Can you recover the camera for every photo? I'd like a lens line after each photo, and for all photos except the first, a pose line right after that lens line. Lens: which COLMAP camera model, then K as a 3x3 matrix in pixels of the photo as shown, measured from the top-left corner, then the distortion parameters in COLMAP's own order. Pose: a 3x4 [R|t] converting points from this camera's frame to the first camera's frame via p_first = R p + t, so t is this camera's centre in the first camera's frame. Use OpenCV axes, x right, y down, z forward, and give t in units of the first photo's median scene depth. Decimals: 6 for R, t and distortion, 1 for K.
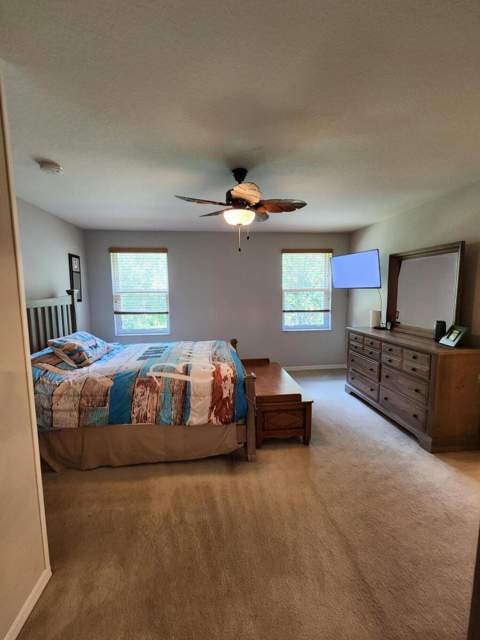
lens RADIAL K [[257.5, 0, 237.9], [0, 257.5, 318.8], [0, 0, 1]] dist [-0.001871, -0.000049]
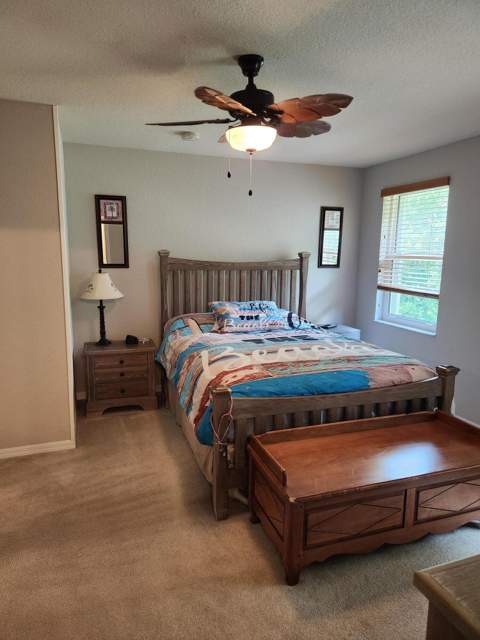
lens RADIAL K [[430.0, 0, 238.8], [0, 430.0, 323.0], [0, 0, 1]] dist [0.046712, -0.043836]
pose [[0.230684, 0.173682, -0.957402, 0.604592], [-0.119789, 0.981525, 0.149196, -0.064090], [0.965627, 0.080270, 0.247227, 0.426125]]
